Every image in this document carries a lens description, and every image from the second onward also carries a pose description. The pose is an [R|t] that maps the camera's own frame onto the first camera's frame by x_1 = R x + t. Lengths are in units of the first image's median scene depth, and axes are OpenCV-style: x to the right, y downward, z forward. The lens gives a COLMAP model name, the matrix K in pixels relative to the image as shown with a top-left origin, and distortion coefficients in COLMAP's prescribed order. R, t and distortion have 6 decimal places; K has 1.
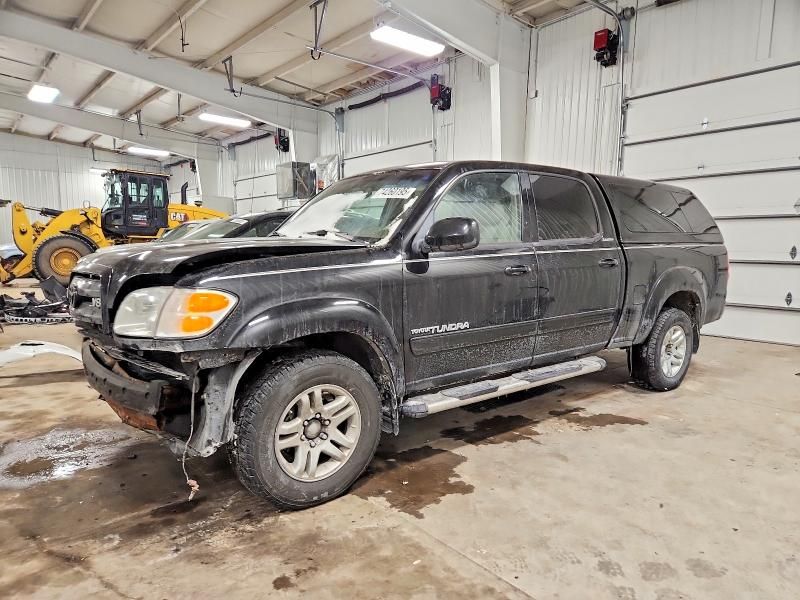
lens RADIAL K [[535.9, 0, 400.0], [0, 535.9, 300.0], [0, 0, 1]] dist [0.081437, -0.066397]
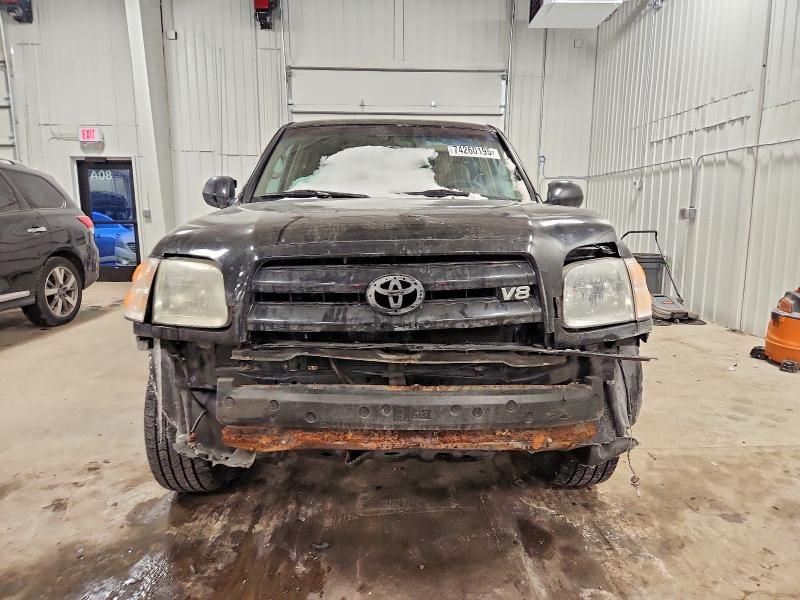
lens RADIAL K [[535.9, 0, 400.0], [0, 535.9, 300.0], [0, 0, 1]] dist [0.081437, -0.066397]
pose [[0.601782, -0.137161, 0.786794, -1.138015], [0.088256, 0.990530, 0.105175, -0.066205], [-0.793769, 0.006146, 0.608189, 0.695809]]
